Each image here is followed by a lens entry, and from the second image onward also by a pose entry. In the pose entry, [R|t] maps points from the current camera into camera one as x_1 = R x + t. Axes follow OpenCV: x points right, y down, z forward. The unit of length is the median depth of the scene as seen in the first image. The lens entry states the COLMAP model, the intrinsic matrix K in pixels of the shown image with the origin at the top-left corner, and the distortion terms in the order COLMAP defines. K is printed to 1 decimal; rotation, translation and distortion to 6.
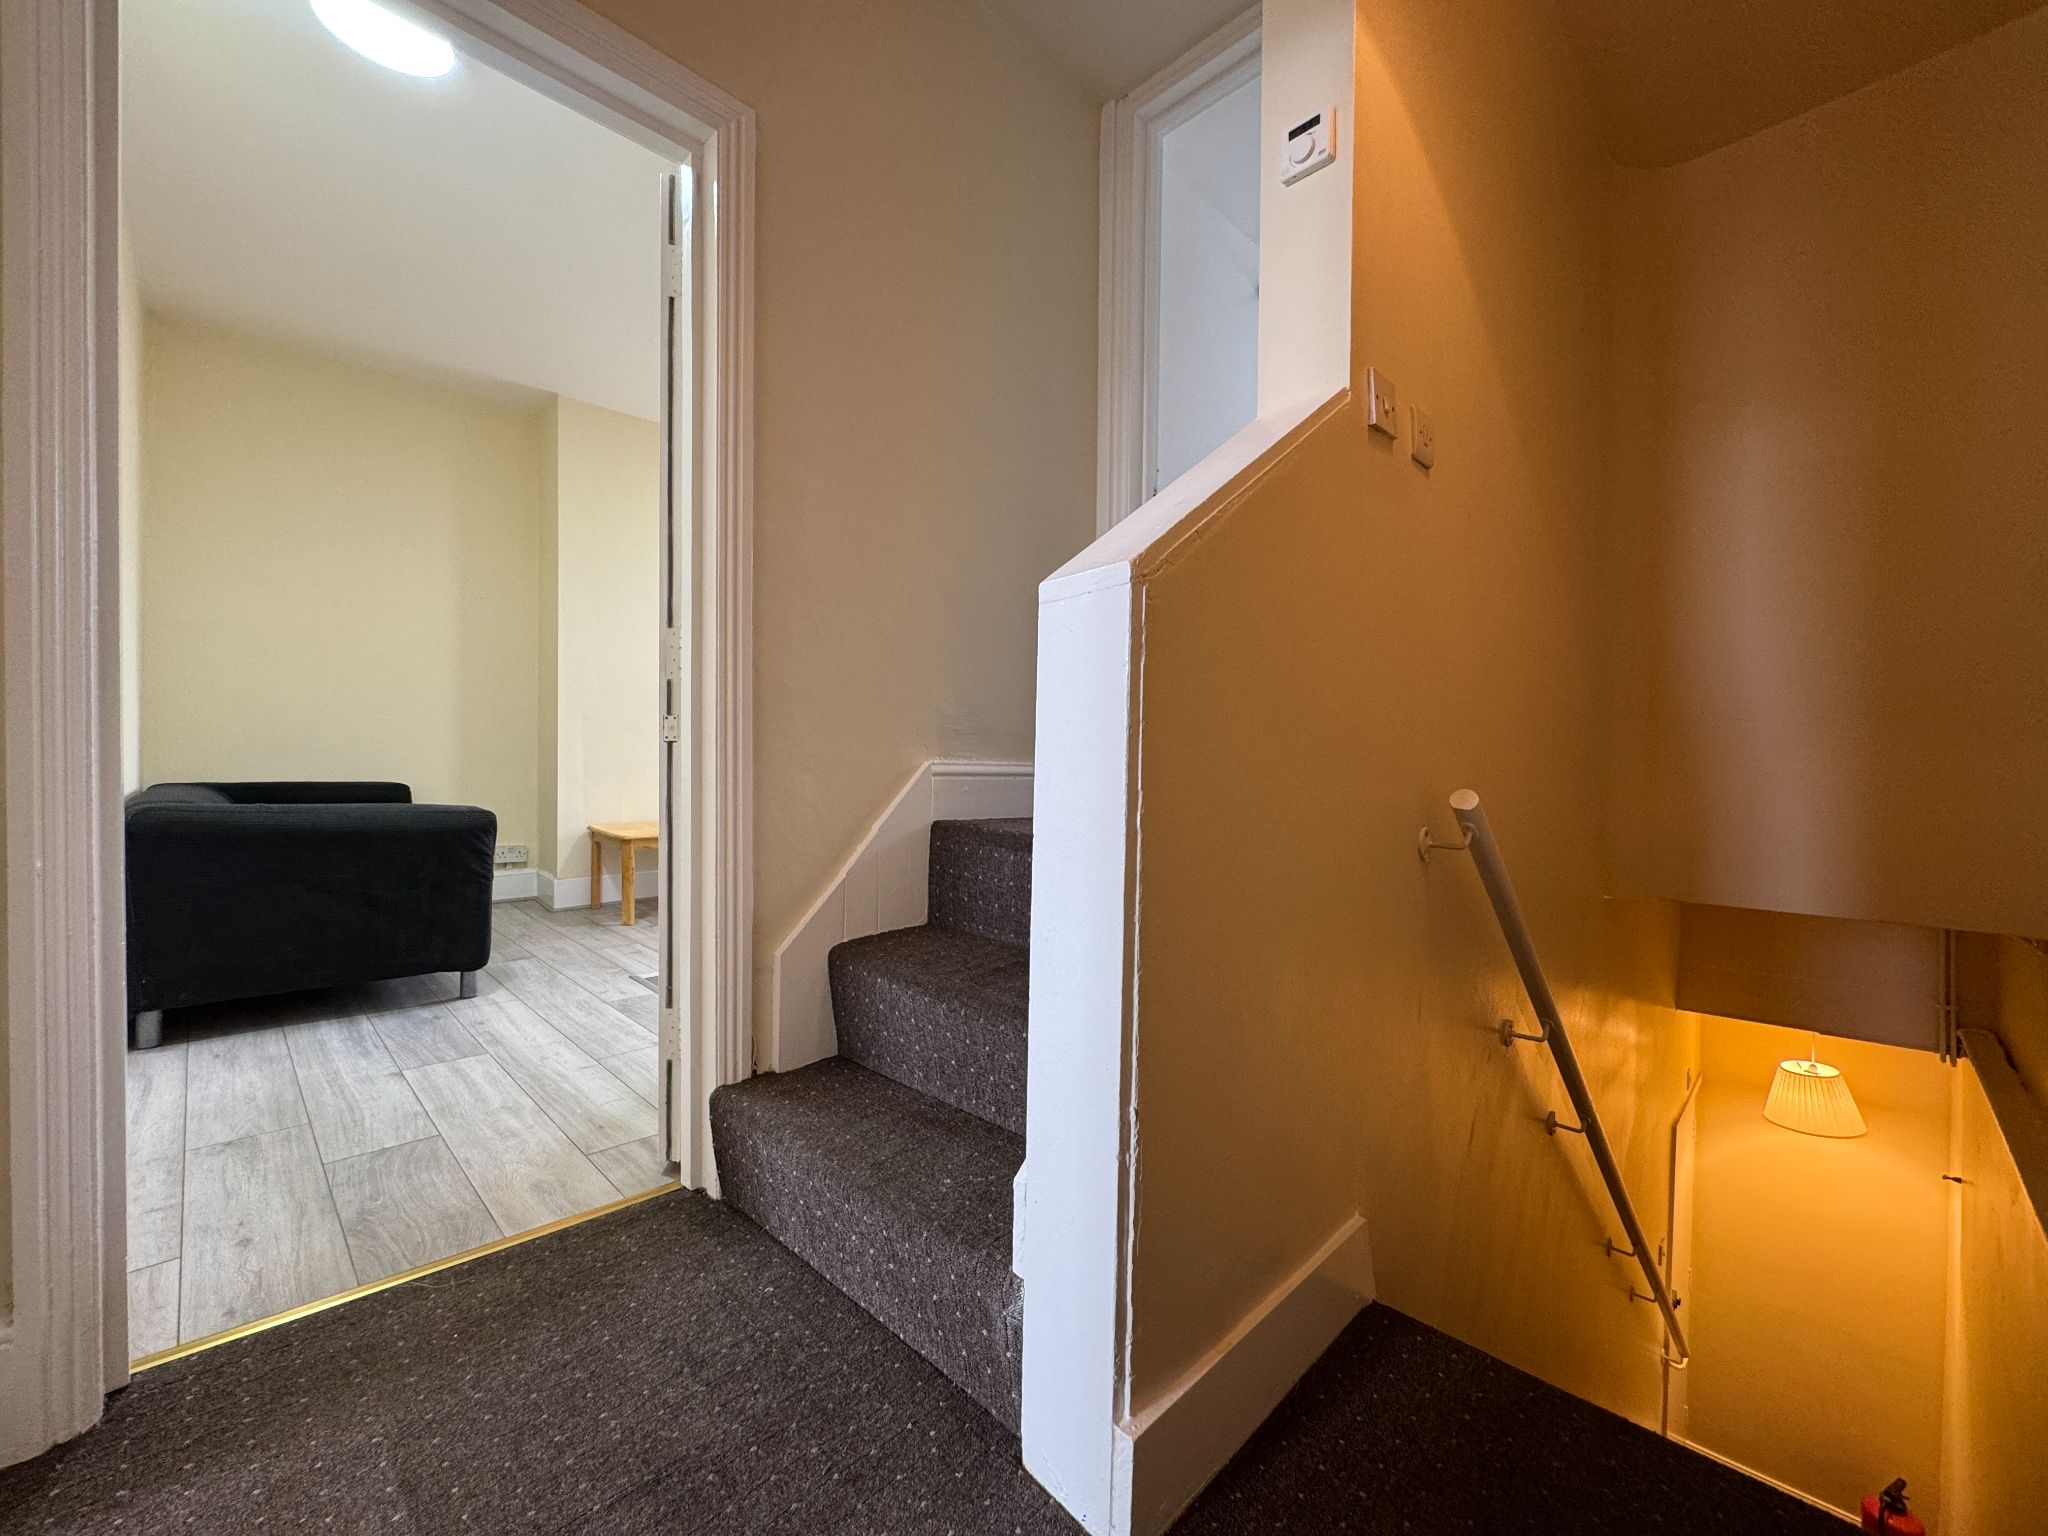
lens RADIAL K [[819.8, 0, 1023.8], [0, 819.8, 767.6], [0, 0, 1]] dist [-0.001955, -0.000213]
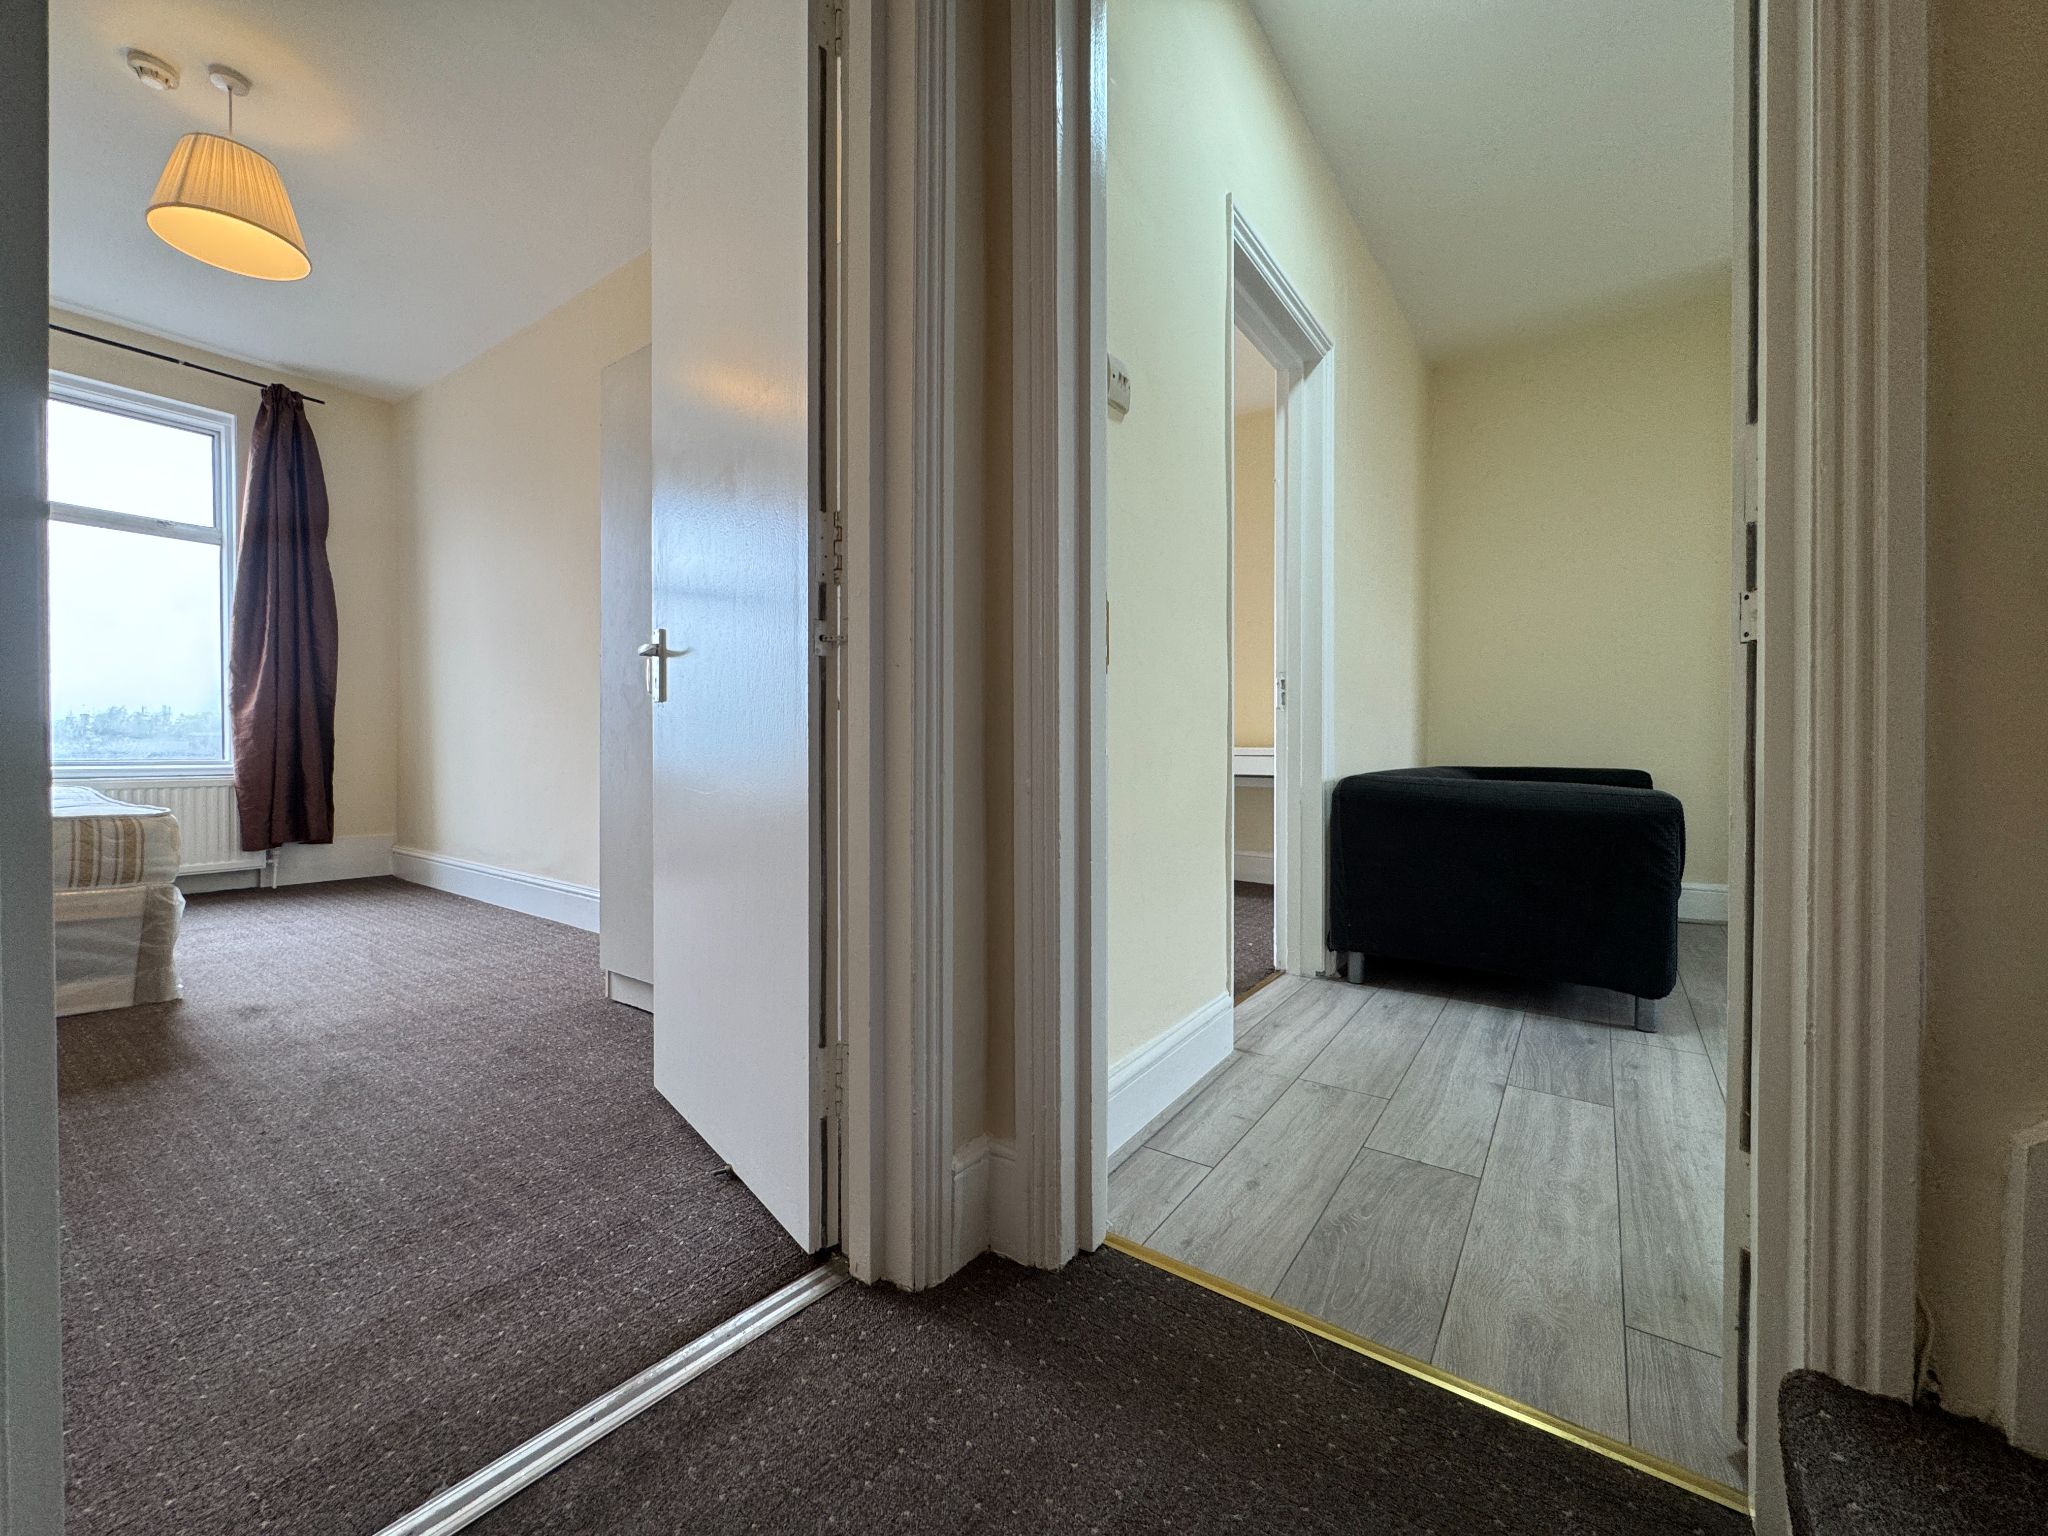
lens RADIAL K [[819.8, 0, 1023.8], [0, 819.8, 765.5], [0, 0, 1]] dist [-0.001955, -0.000213]
pose [[0.170628, 0.001349, -0.985335, 0.002427], [-0.012571, 0.999921, -0.000808, 0.043513], [0.985255, 0.012524, 0.170631, 0.370344]]
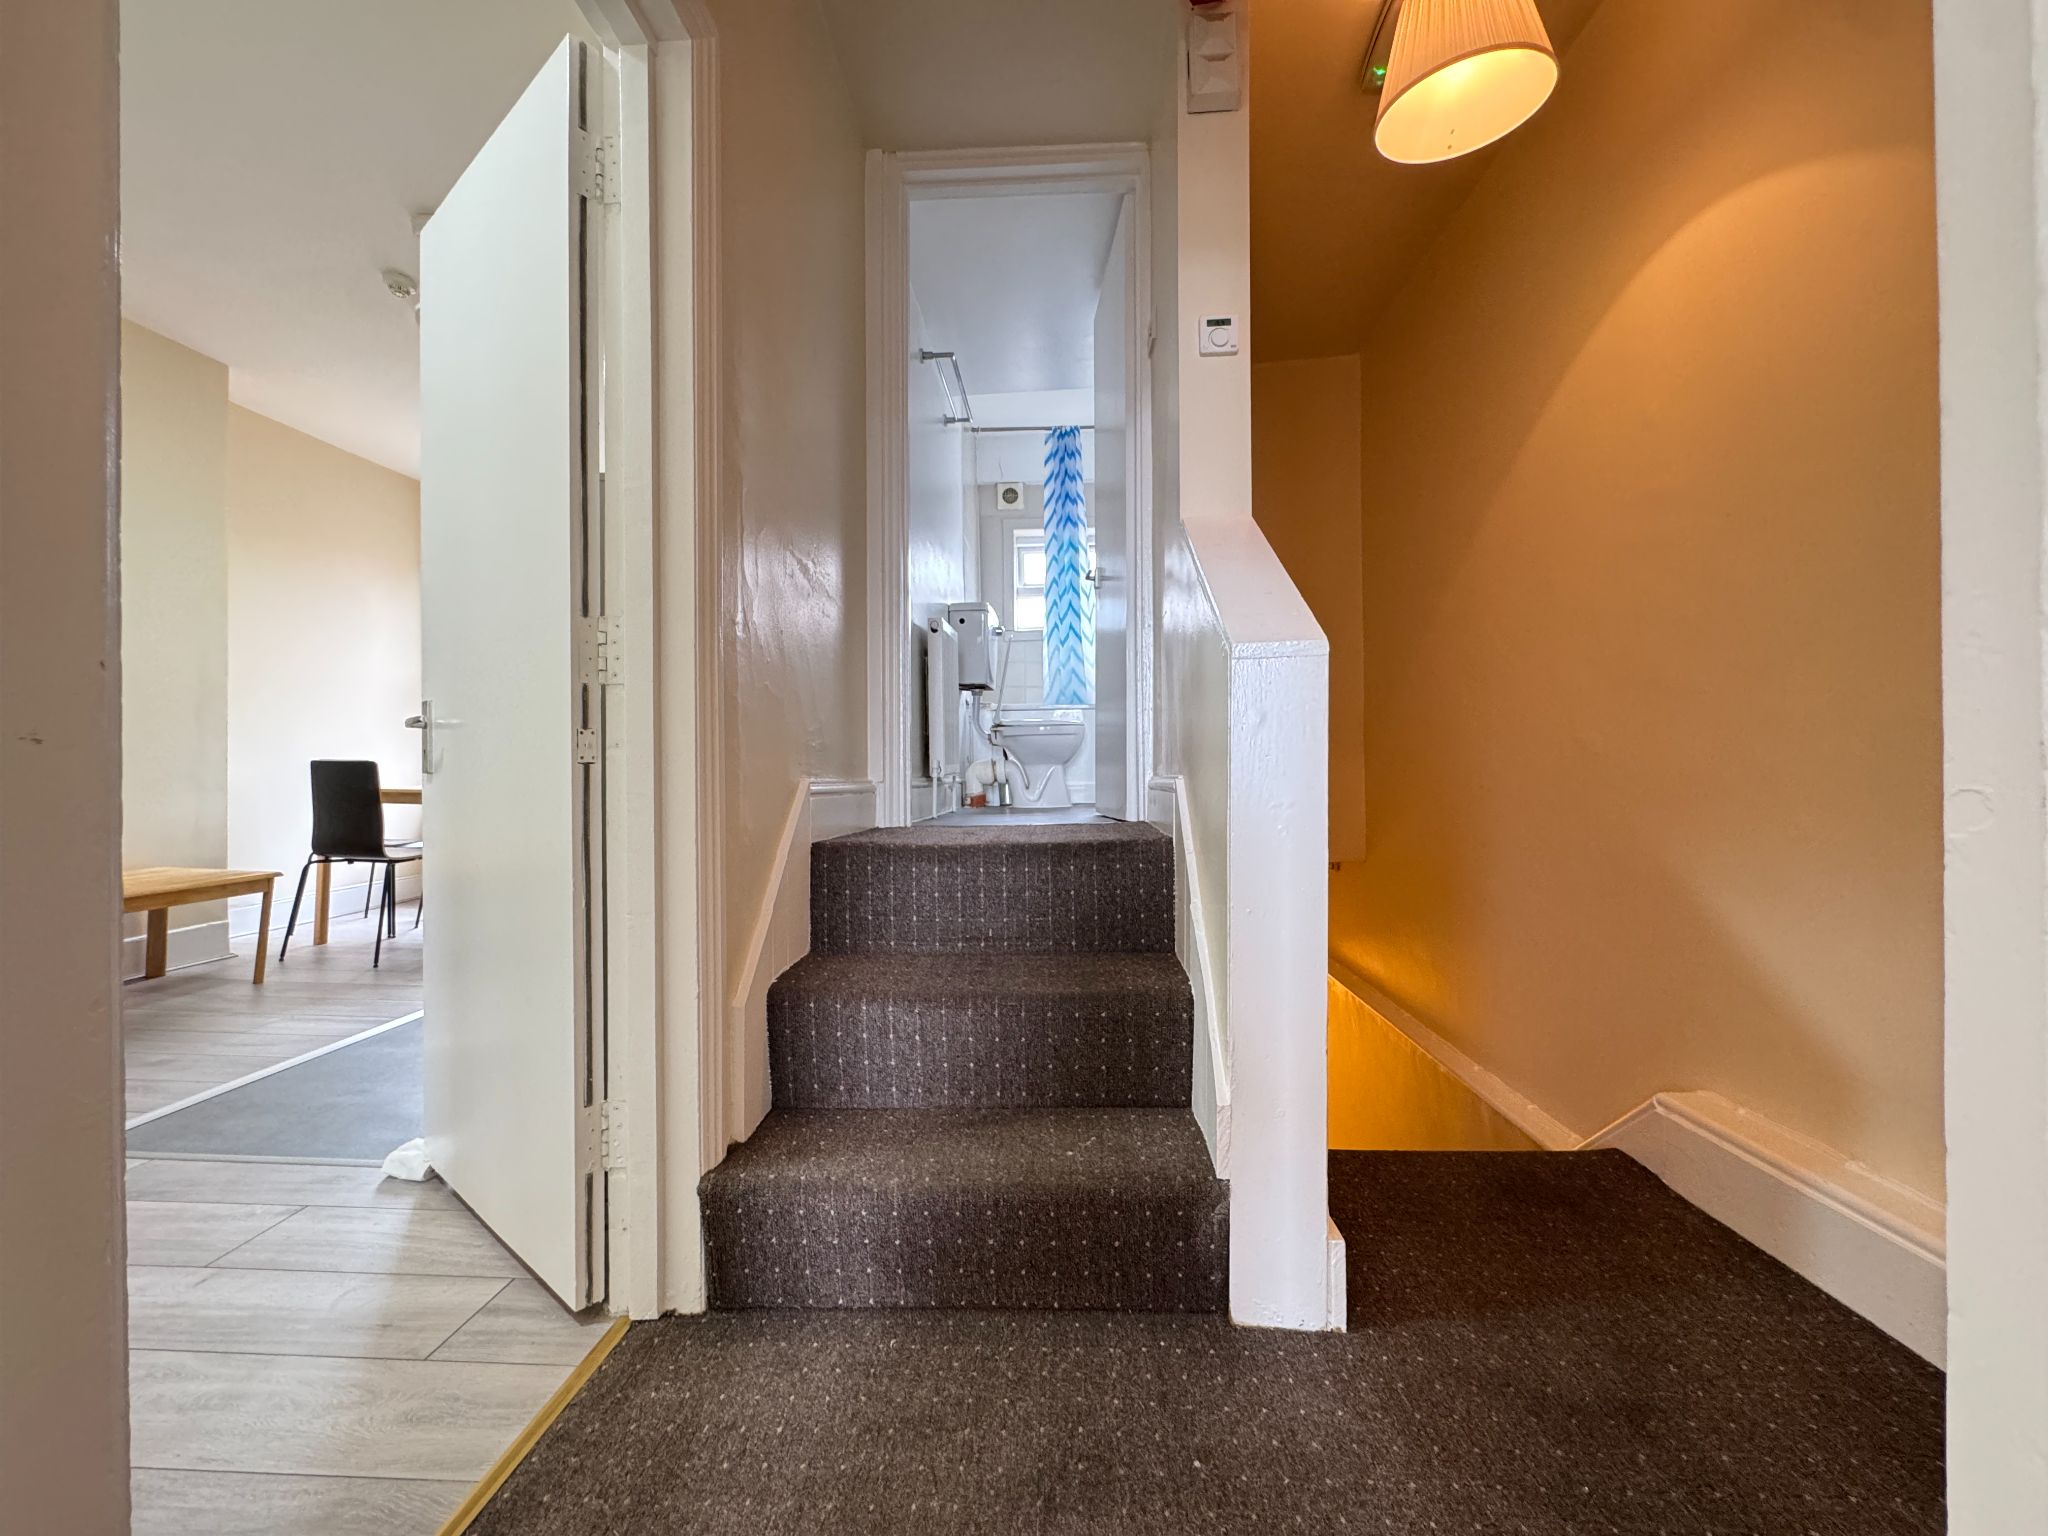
lens RADIAL K [[819.8, 0, 1024.0], [0, 819.8, 766.1], [0, 0, 1]] dist [-0.001955, -0.000213]
pose [[0.744210, -0.012975, 0.667820, -0.522826], [0.020631, 0.999781, -0.003566, -0.014323], [-0.667628, 0.016432, 0.744314, 0.116284]]
